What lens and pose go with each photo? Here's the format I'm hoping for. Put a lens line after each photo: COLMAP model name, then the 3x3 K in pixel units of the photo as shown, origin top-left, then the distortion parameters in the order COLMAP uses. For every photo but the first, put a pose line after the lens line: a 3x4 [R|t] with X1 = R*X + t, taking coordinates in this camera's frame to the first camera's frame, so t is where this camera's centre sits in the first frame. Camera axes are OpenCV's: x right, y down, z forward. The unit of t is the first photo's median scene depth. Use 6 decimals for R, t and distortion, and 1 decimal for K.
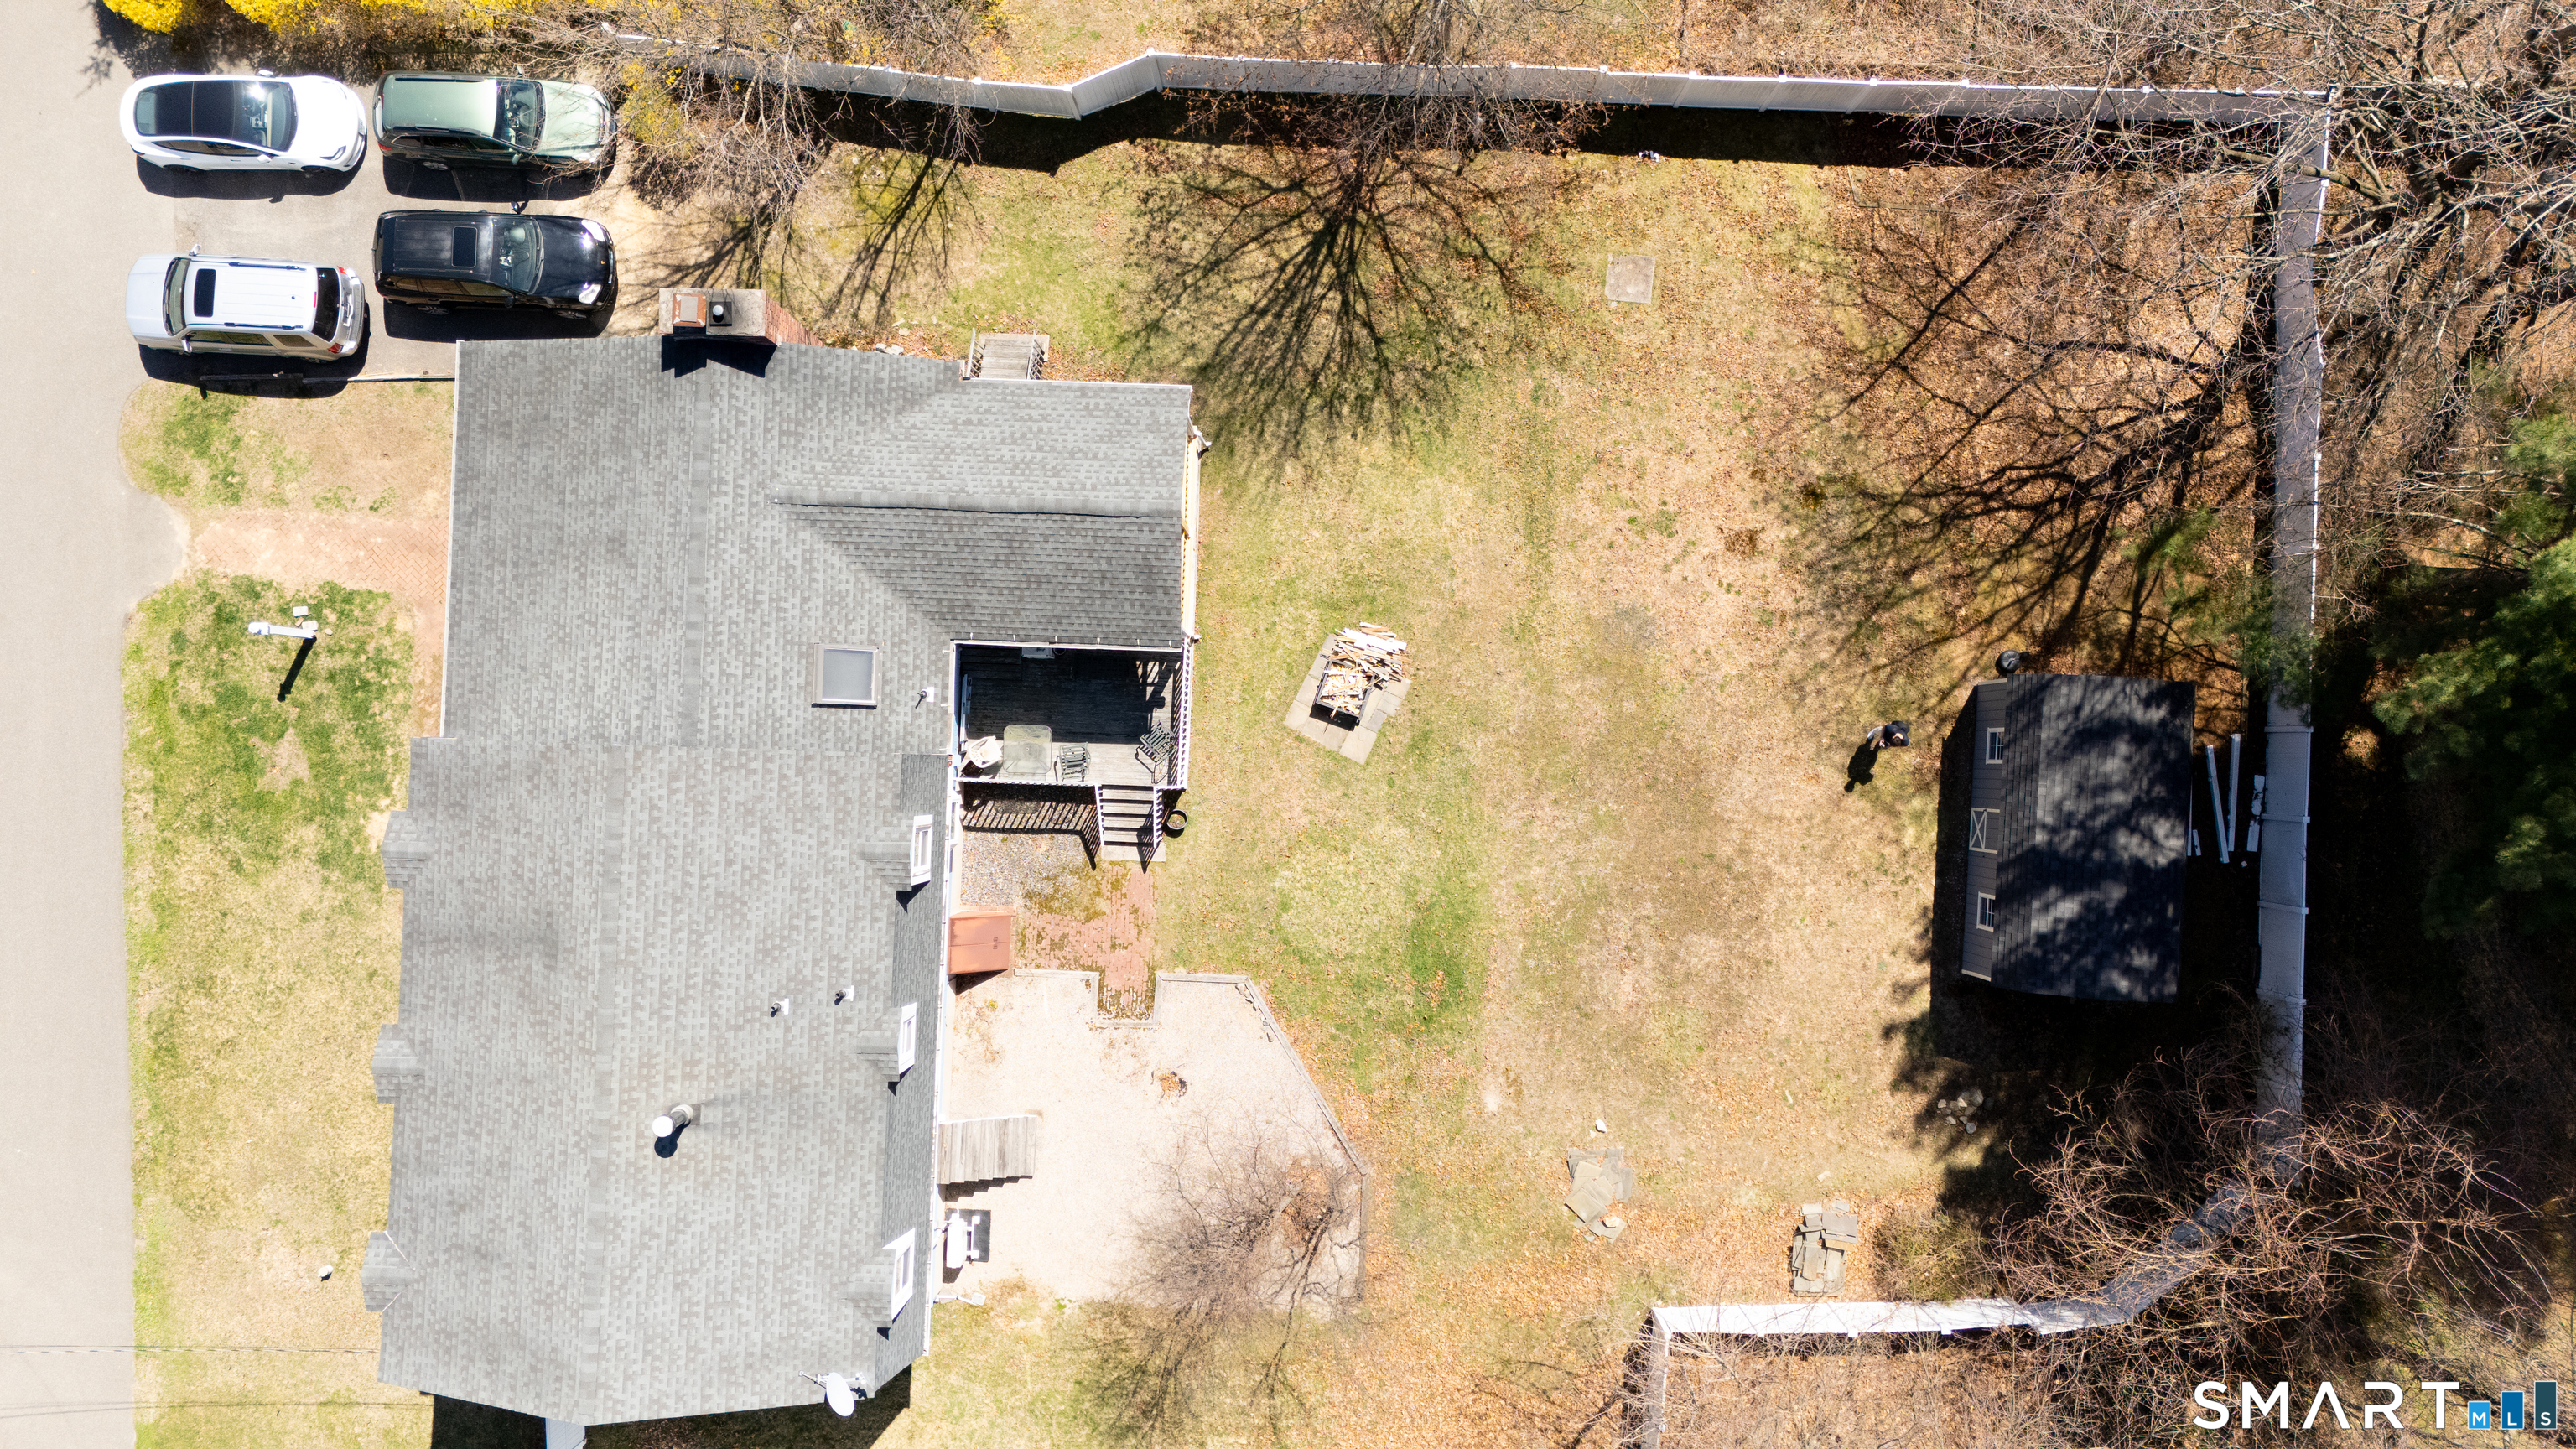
lens RADIAL K [[1879.1, 0, 1308.5], [0, 1879.1, 719.6], [0, 0, 1]] dist [0.073531, -0.075936]
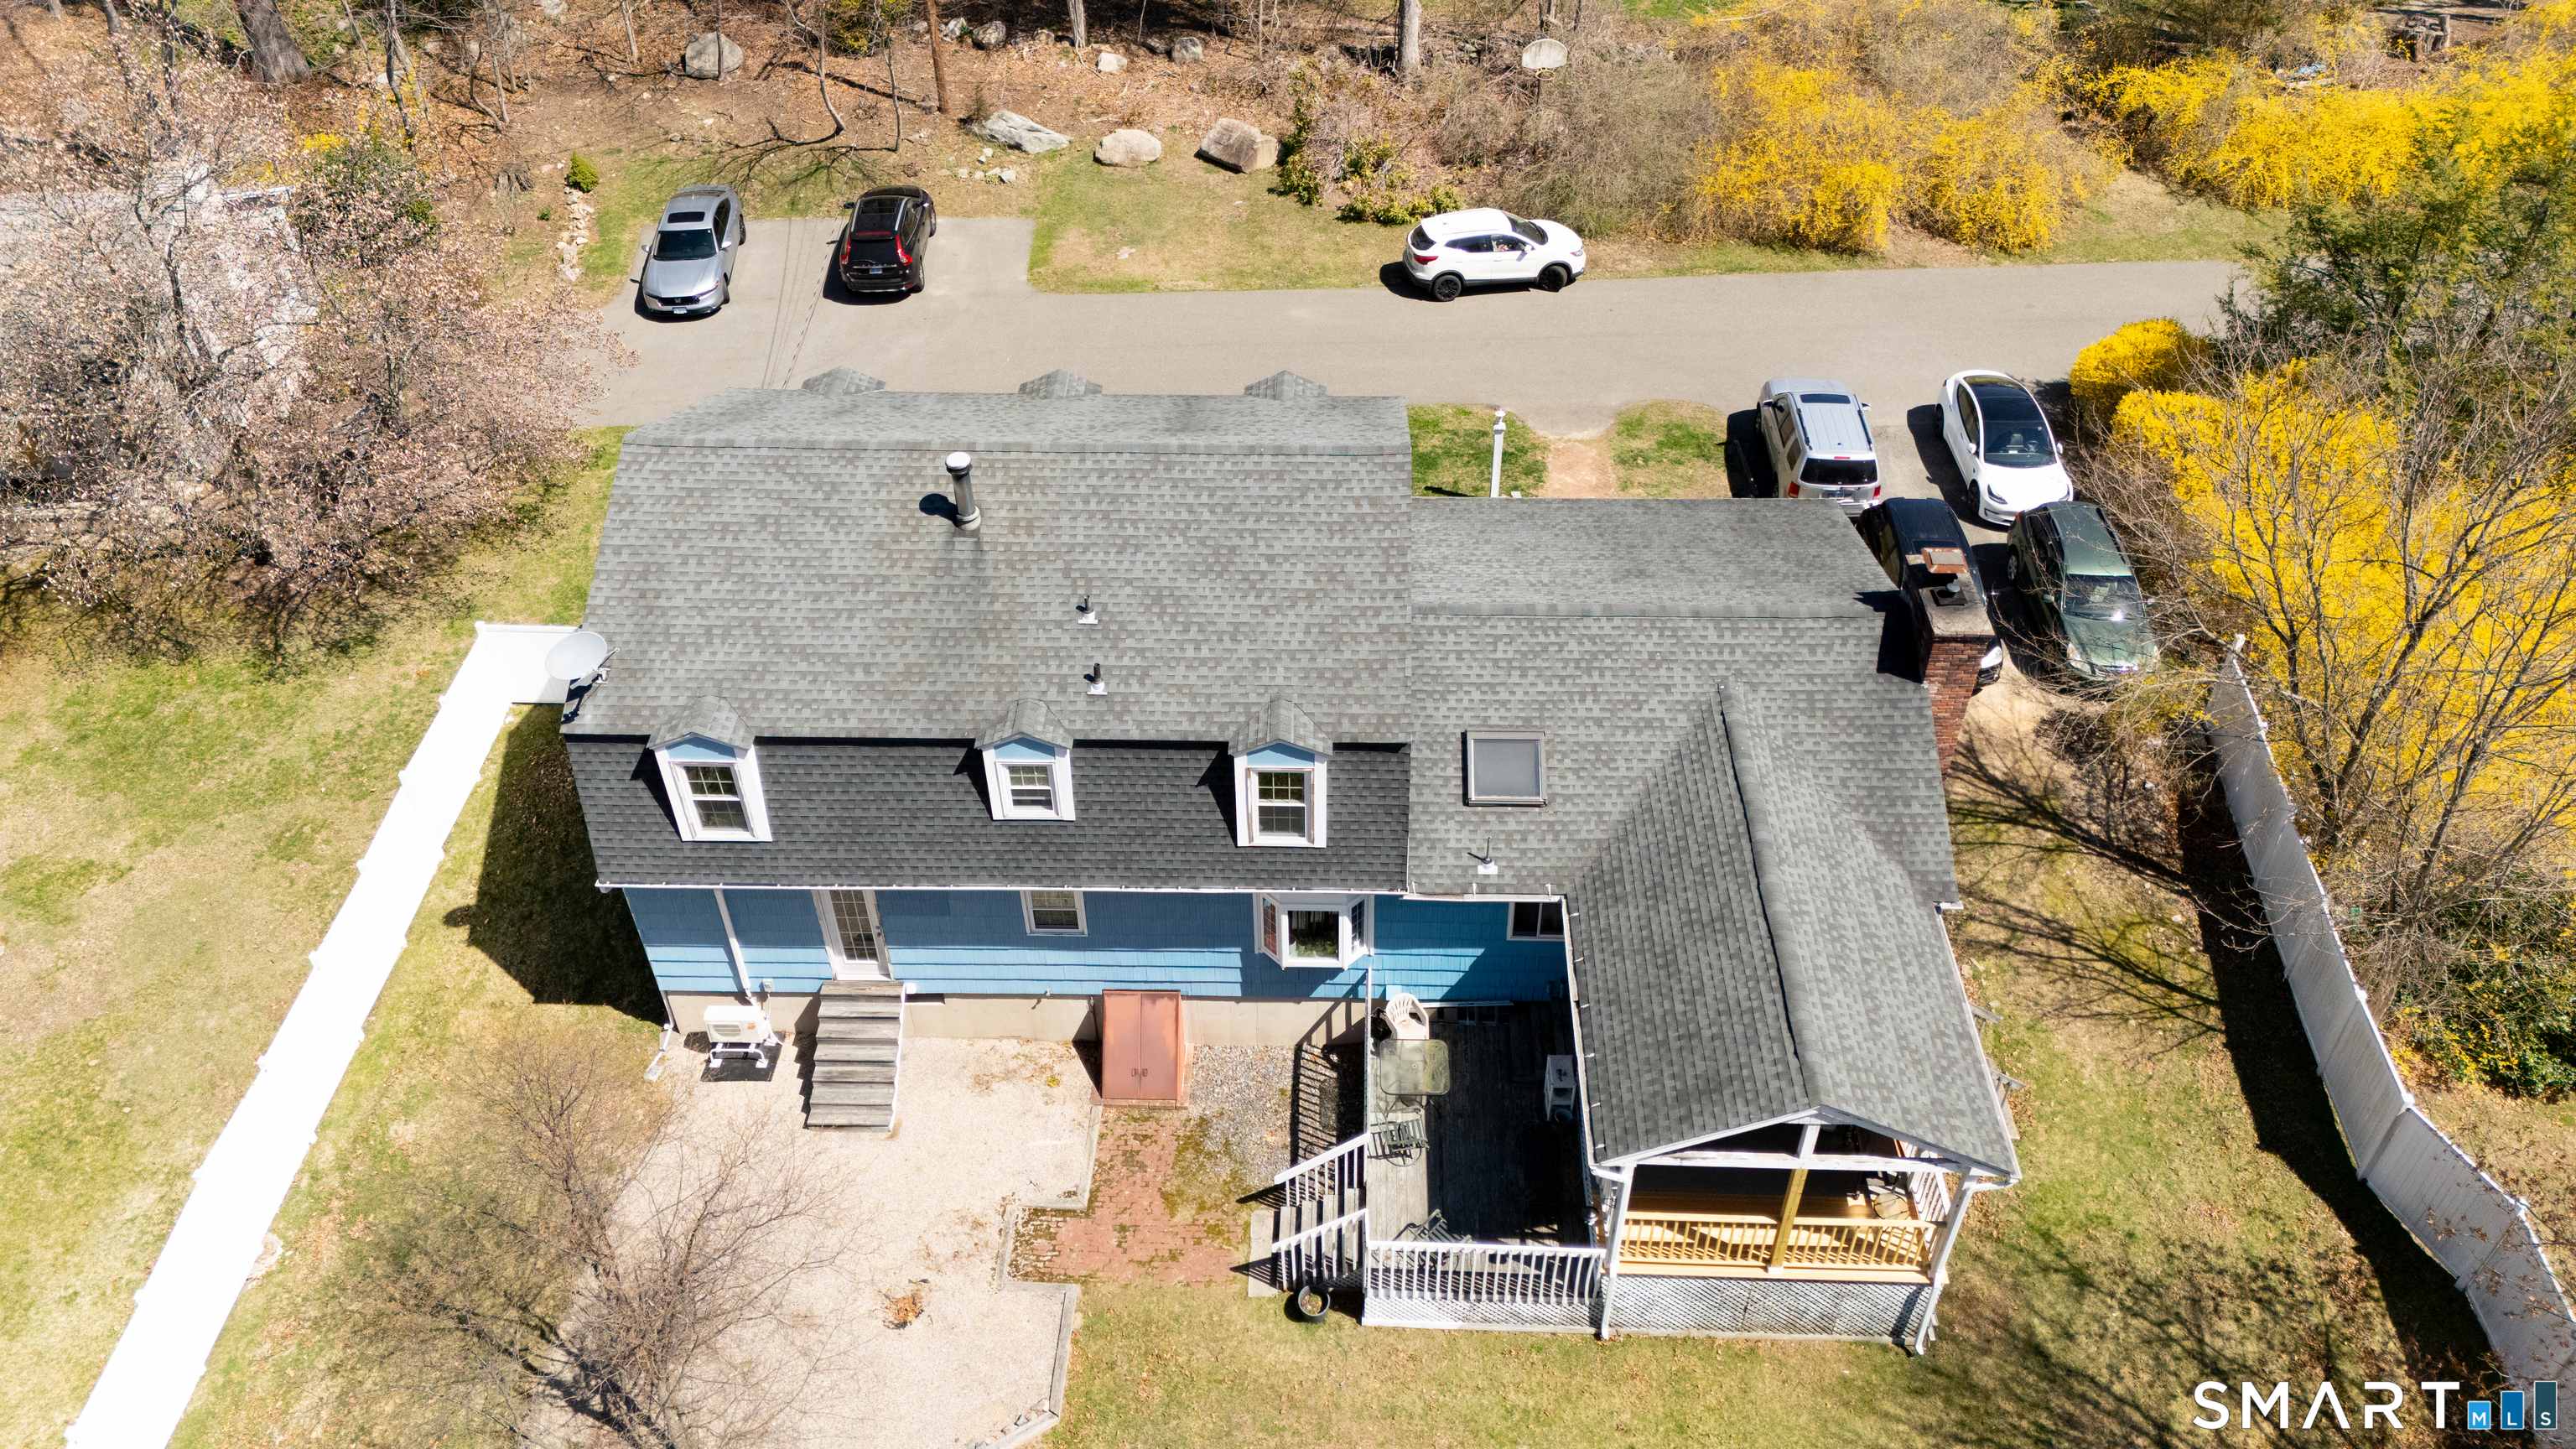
lens RADIAL K [[1879.1, 0, 1290.3], [0, 1879.1, 720.9], [0, 0, 1]] dist [0.073531, -0.075936]
pose [[-0.000061, 0.667408, -0.744692, 0.276832], [-0.999428, 0.025142, 0.022615, 0.041517], [0.033817, 0.744267, 0.667025, 0.420961]]
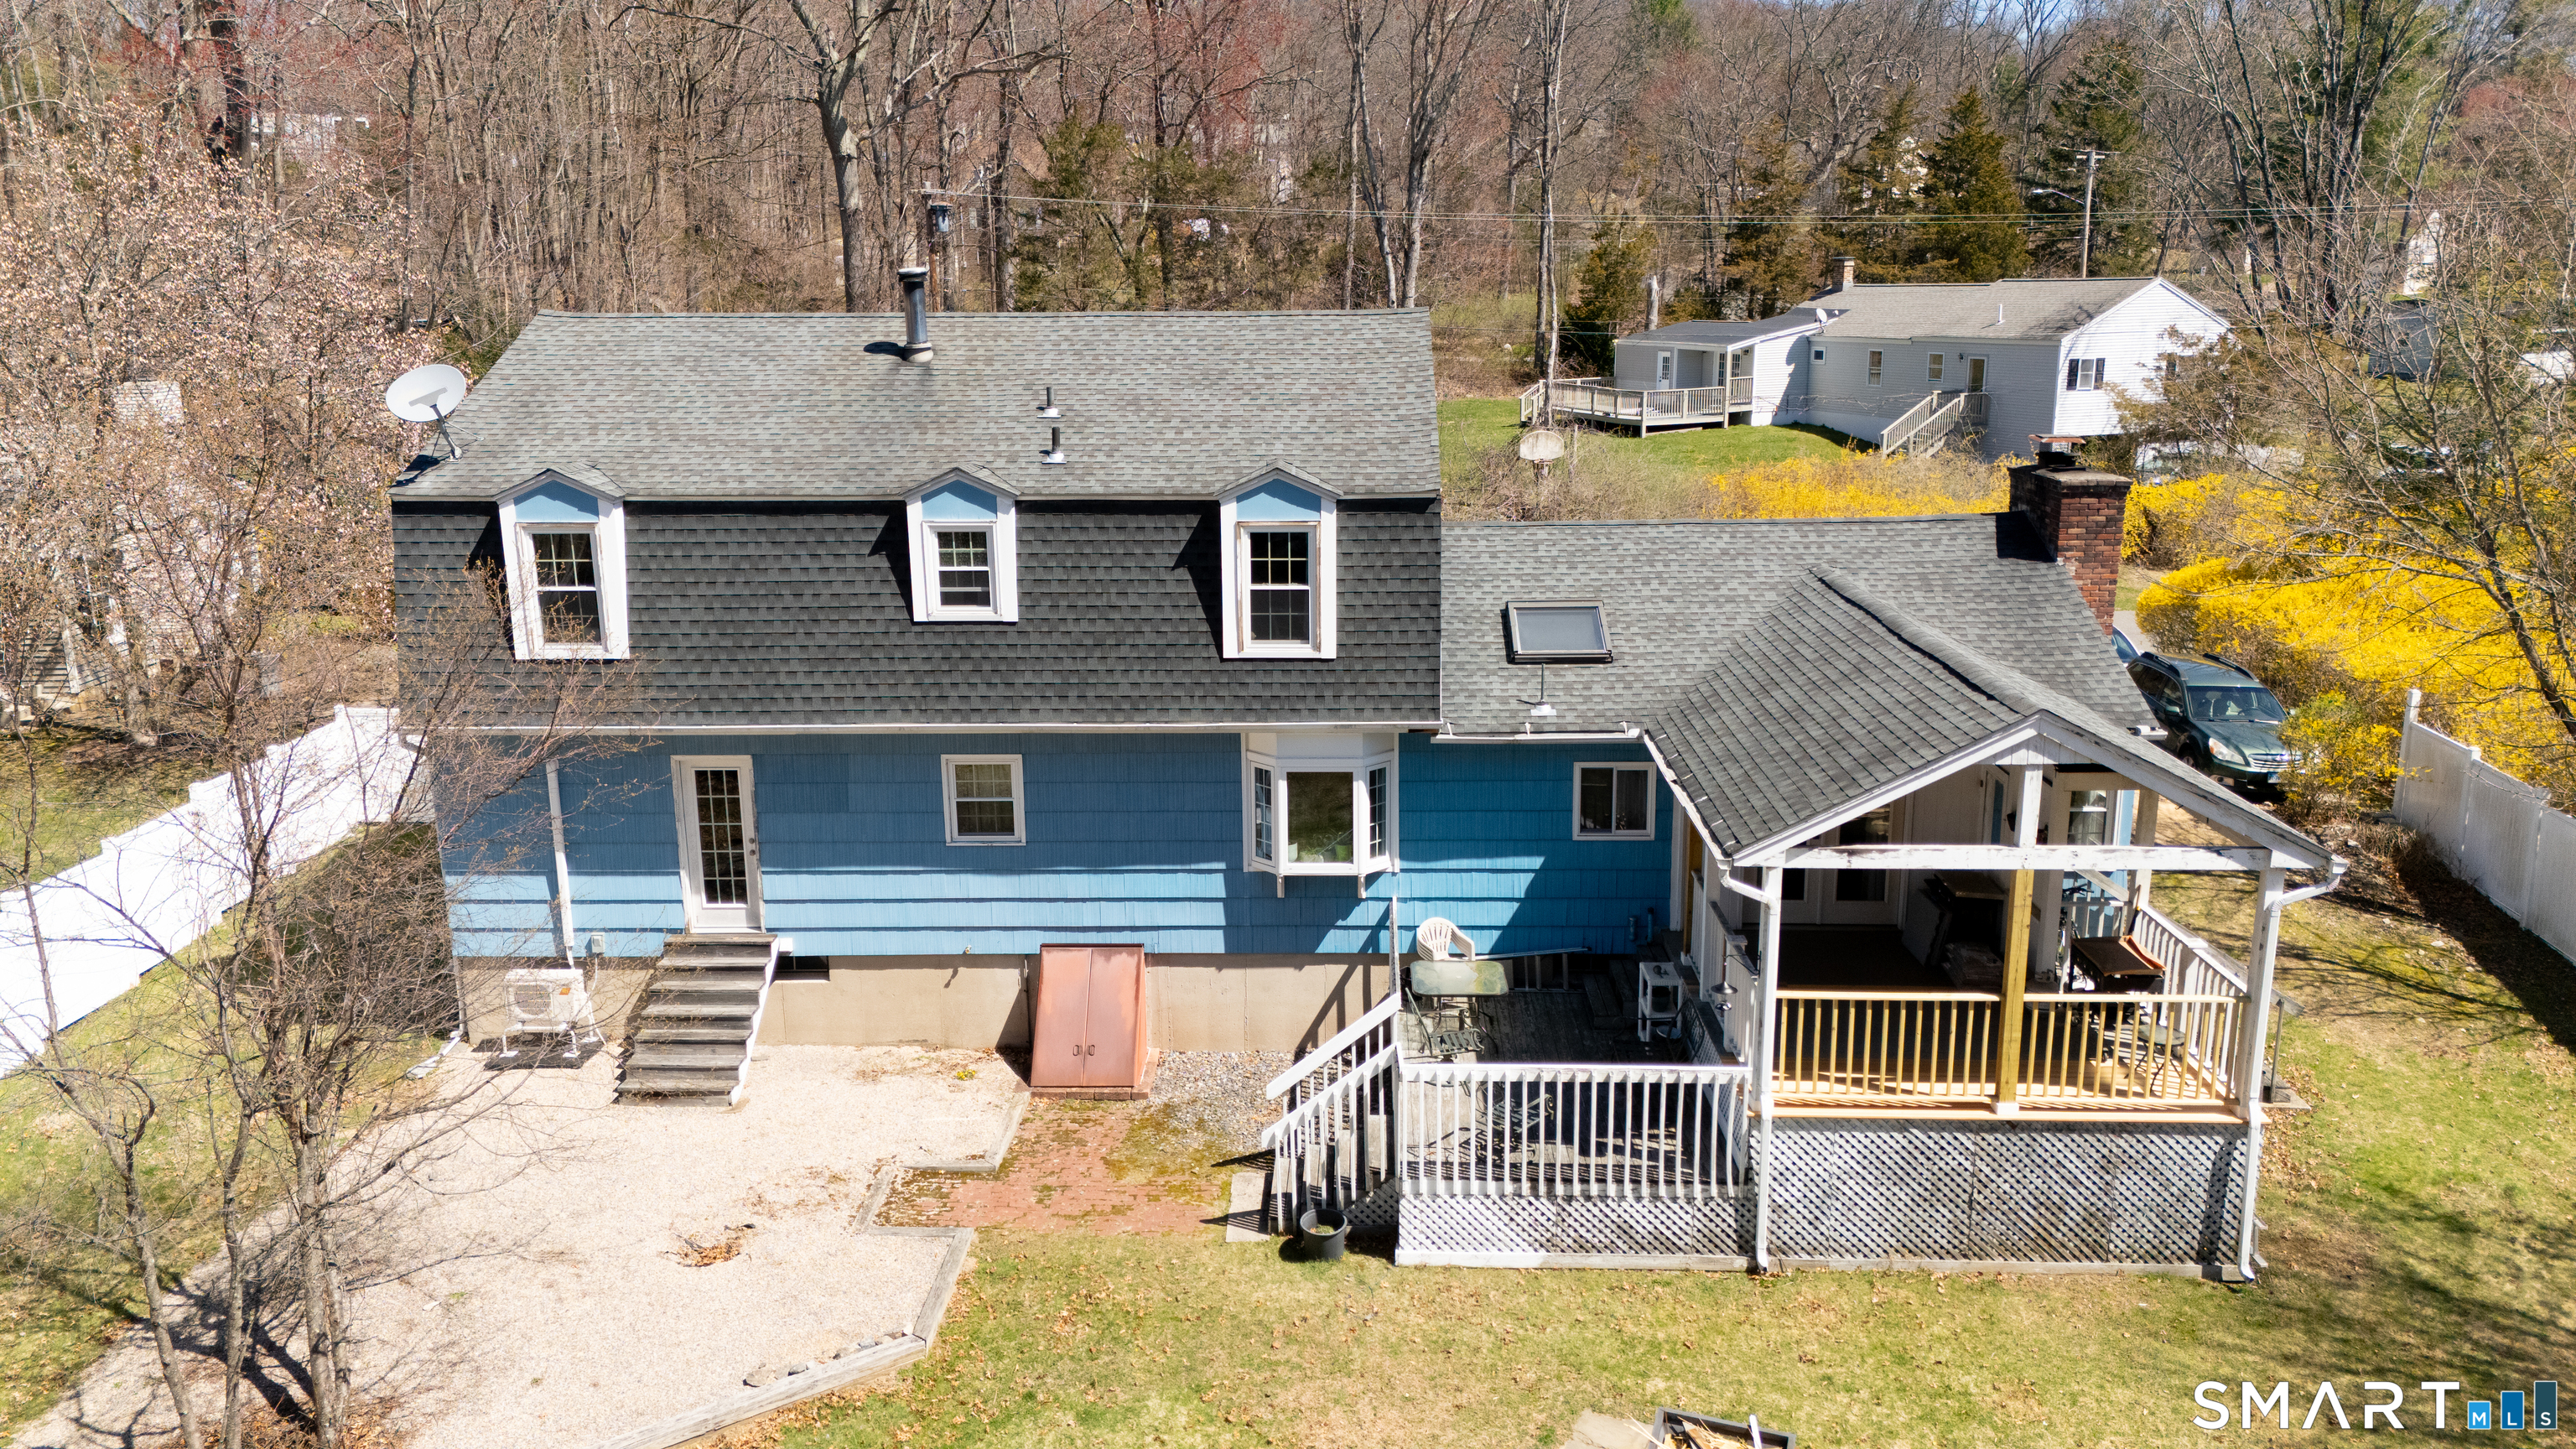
lens RADIAL K [[1879.1, 0, 1288.5], [0, 1879.1, 726.2], [0, 0, 1]] dist [0.073531, -0.075936]
pose [[-0.002419, 0.244845, -0.969559, 0.319942], [-0.999496, 0.030094, 0.010093, 0.053132], [0.031649, 0.969095, 0.244649, 0.780177]]
